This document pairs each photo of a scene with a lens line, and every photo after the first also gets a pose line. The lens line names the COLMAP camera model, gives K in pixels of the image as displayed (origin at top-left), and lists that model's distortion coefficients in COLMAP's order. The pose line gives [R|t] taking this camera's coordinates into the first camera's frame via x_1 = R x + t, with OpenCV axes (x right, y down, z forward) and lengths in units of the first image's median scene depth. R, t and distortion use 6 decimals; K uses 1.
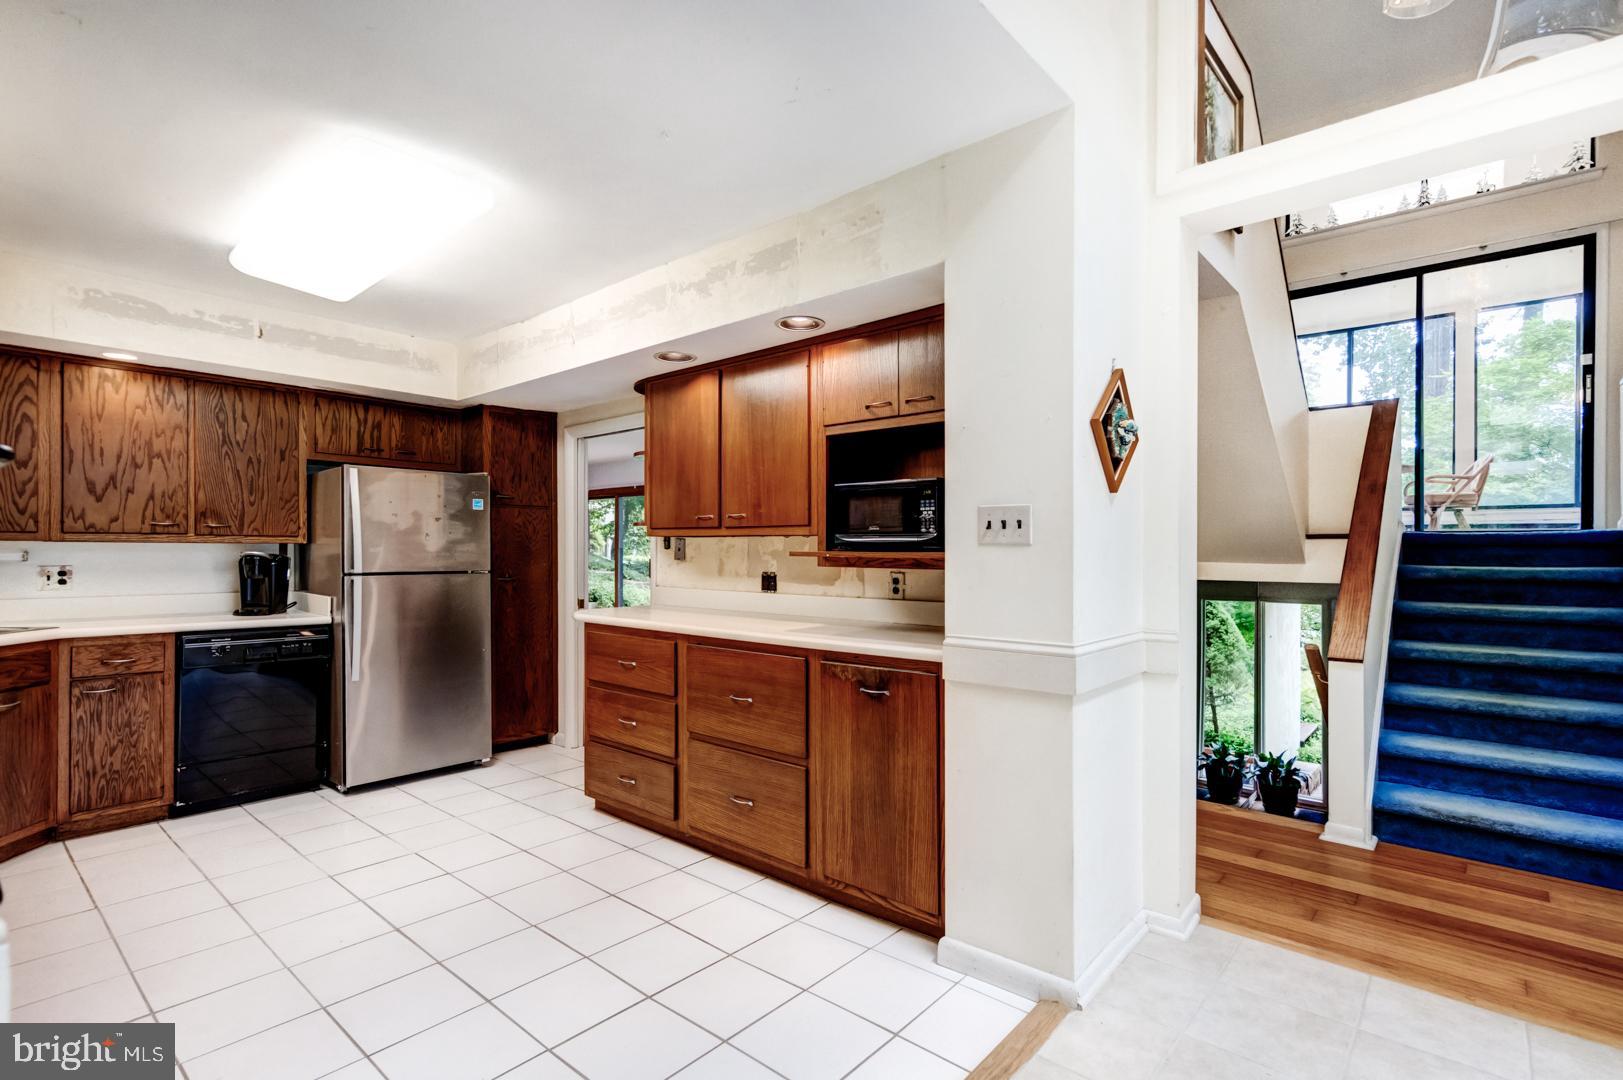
lens RADIAL K [[770.7, 0, 802.9], [0, 770.7, 546.9], [0, 0, 1]] dist [-0.000060, 0.000392]
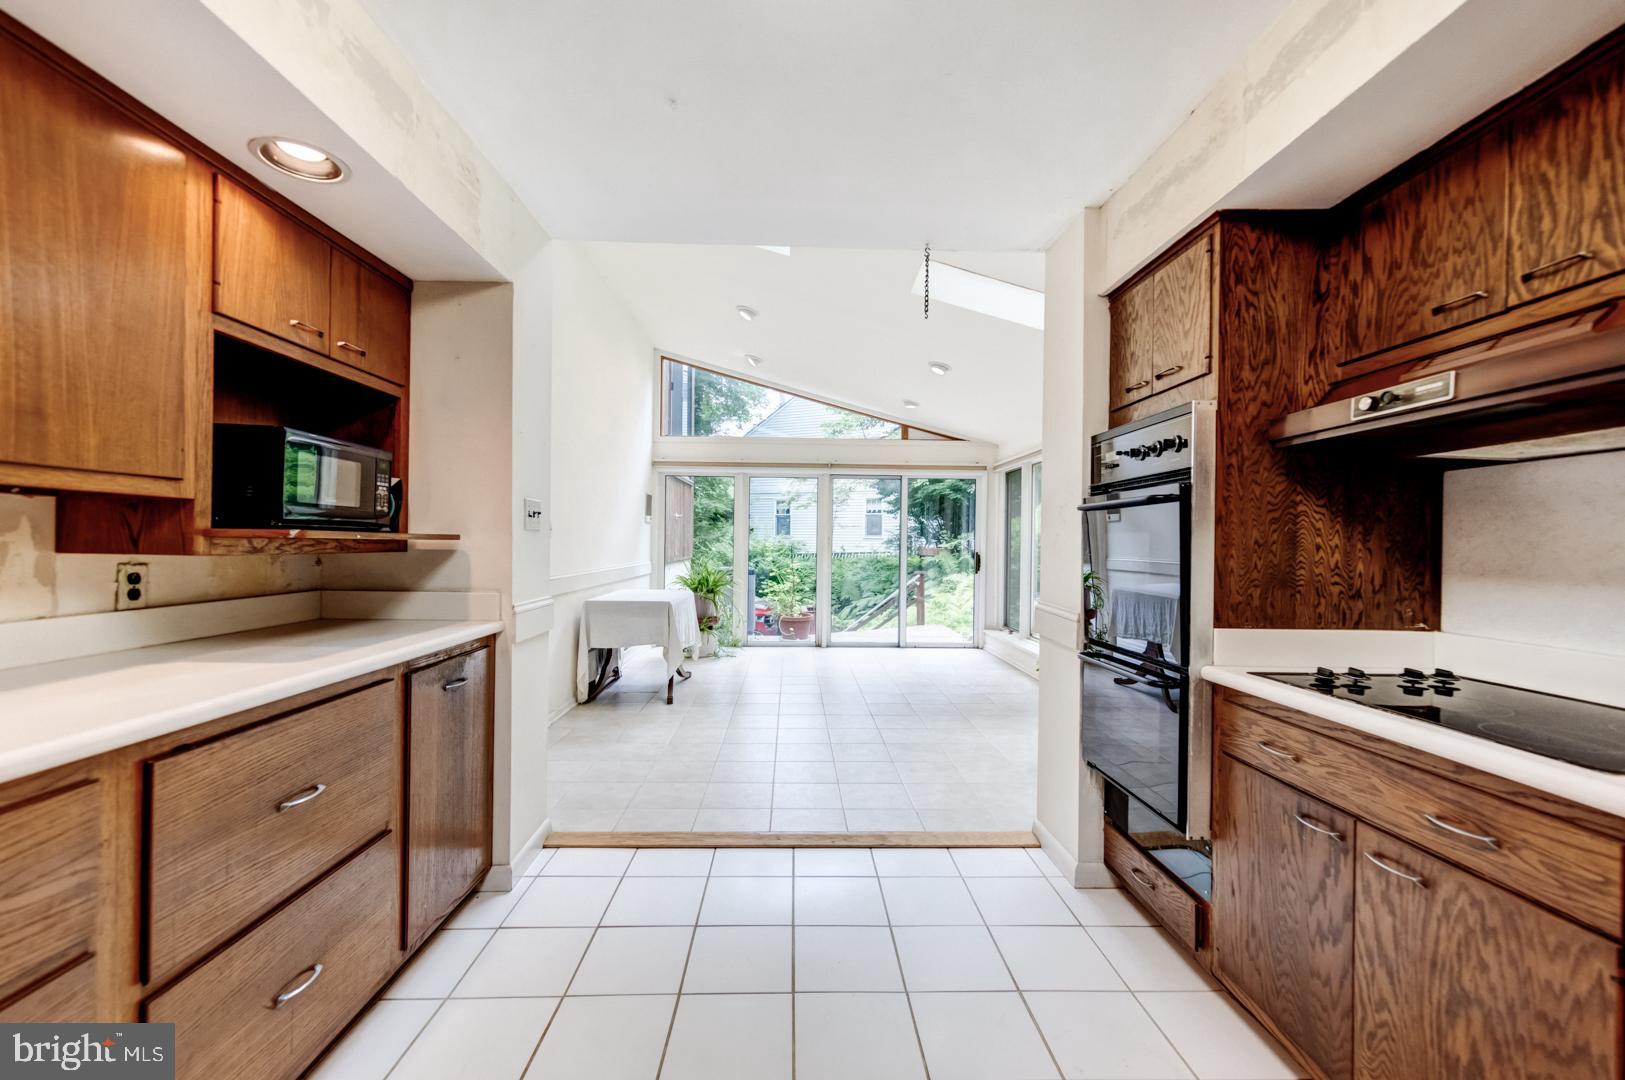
lens RADIAL K [[644.8, 0, 810.1], [0, 644.8, 545.4], [0, 0, 1]] dist [0.001784, 0.000030]
pose [[-0.679303, -0.012514, 0.733751, -0.550862], [-0.015161, 0.999881, 0.003017, 0.008336], [-0.733701, -0.009075, -0.679411, 0.873046]]
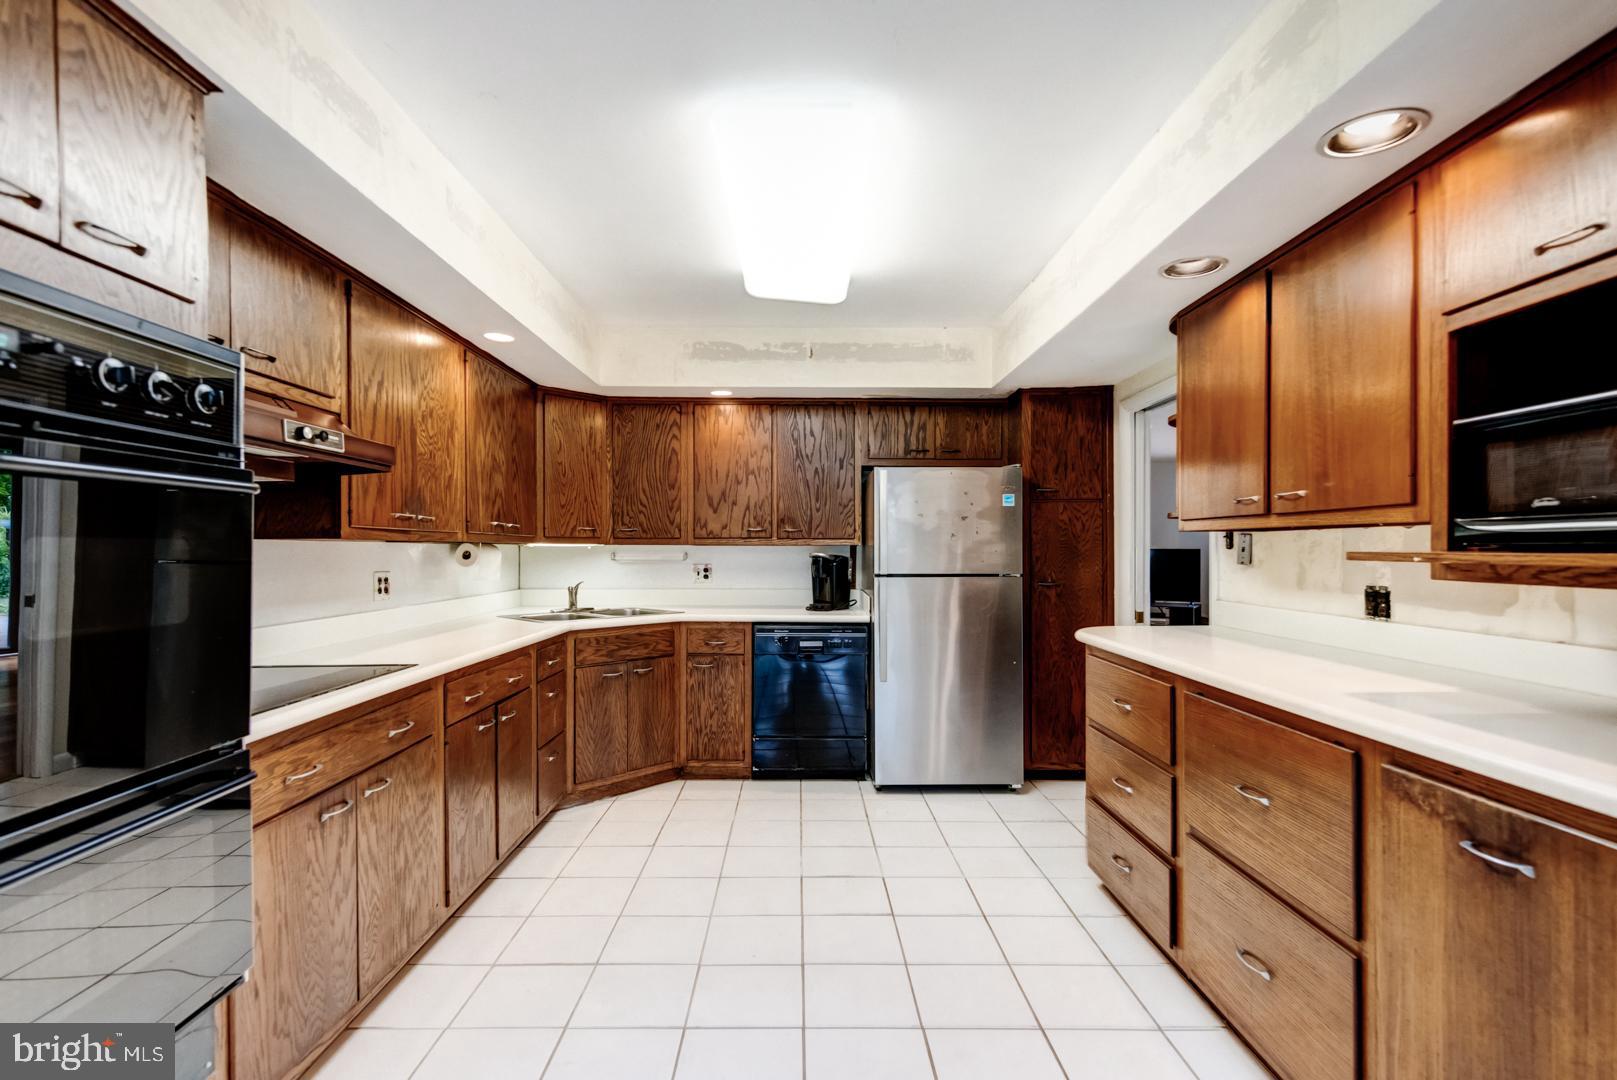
lens RADIAL K [[771.2, 0, 805.0], [0, 771.2, 555.9], [0, 0, 1]] dist [0.000597, 0.000474]
pose [[0.665159, 0.001838, -0.746700, 0.114733], [0.005840, 0.999954, 0.007664, 0.001726], [0.746679, -0.009459, 0.665117, 0.278683]]
